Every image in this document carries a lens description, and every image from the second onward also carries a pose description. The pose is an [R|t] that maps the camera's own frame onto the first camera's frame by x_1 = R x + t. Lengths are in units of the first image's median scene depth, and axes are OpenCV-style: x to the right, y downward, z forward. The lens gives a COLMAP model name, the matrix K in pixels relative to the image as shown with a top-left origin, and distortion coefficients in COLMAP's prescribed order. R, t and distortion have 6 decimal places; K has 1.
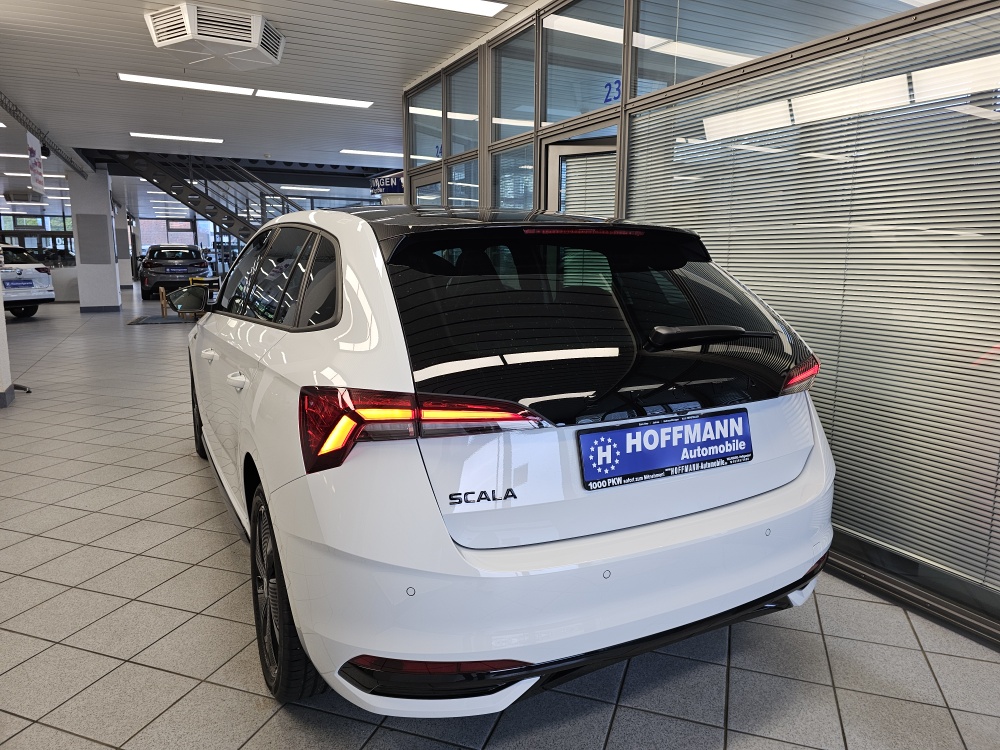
lens RADIAL K [[671.4, 0, 526.8], [0, 671.4, 375.8], [0, 0, 1]] dist [-0.001425, -0.018965]
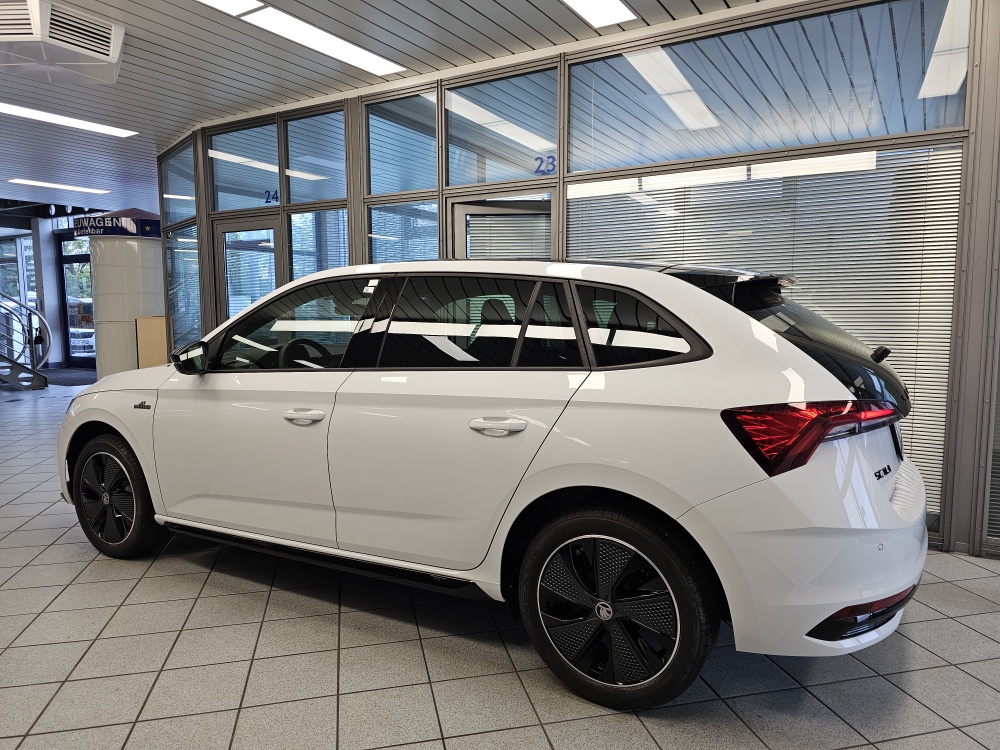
lens RADIAL K [[669.9, 0, 496.3], [0, 669.9, 377.8], [0, 0, 1]] dist [0.047067, -0.050194]
pose [[0.858566, -0.061805, 0.508964, -0.381399], [0.098121, 0.994166, -0.044794, -0.008001], [-0.503227, 0.088398, 0.859621, 0.047432]]
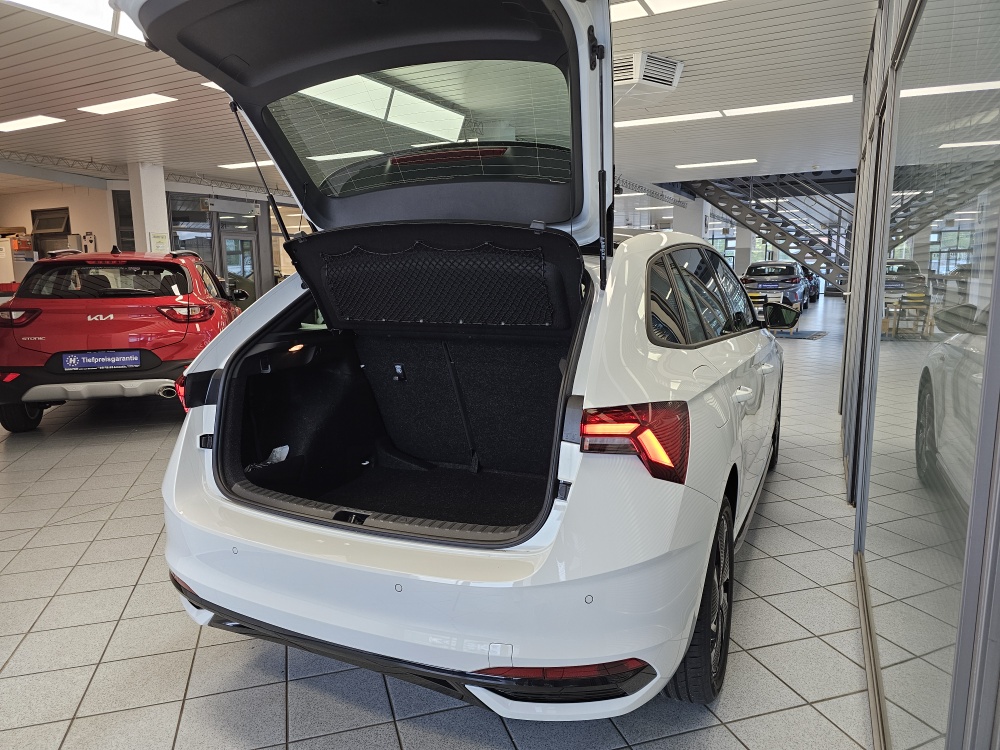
lens RADIAL K [[669.9, 0, 496.3], [0, 669.9, 377.8], [0, 0, 1]] dist [0.047067, -0.050194]
pose [[0.568274, 0.110899, -0.815332, 0.347939], [-0.127539, 0.990772, 0.045868, -0.026630], [0.812895, 0.077921, 0.577174, 0.173404]]
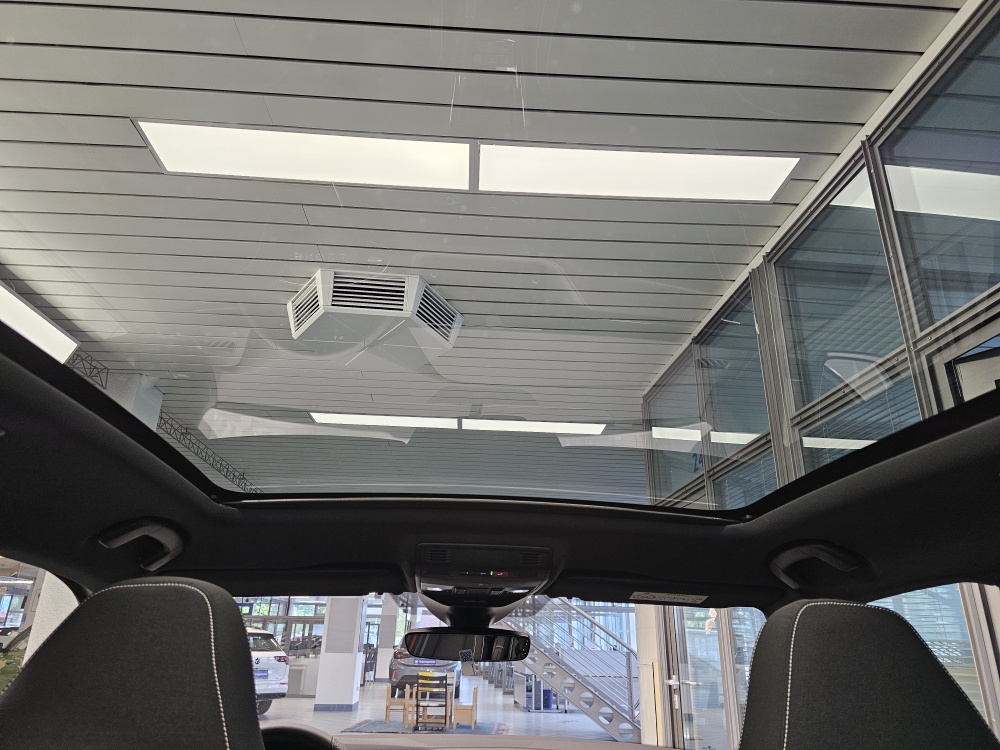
lens RADIAL K [[674.3, 0, 488.4], [0, 674.3, 371.7], [0, 0, 1]] dist [0.080651, -0.097165]
pose [[0.902669, -0.151391, -0.402826, -0.047353], [-0.086843, 0.852733, -0.515078, -0.073934], [0.421481, 0.499928, 0.756588, 0.440119]]
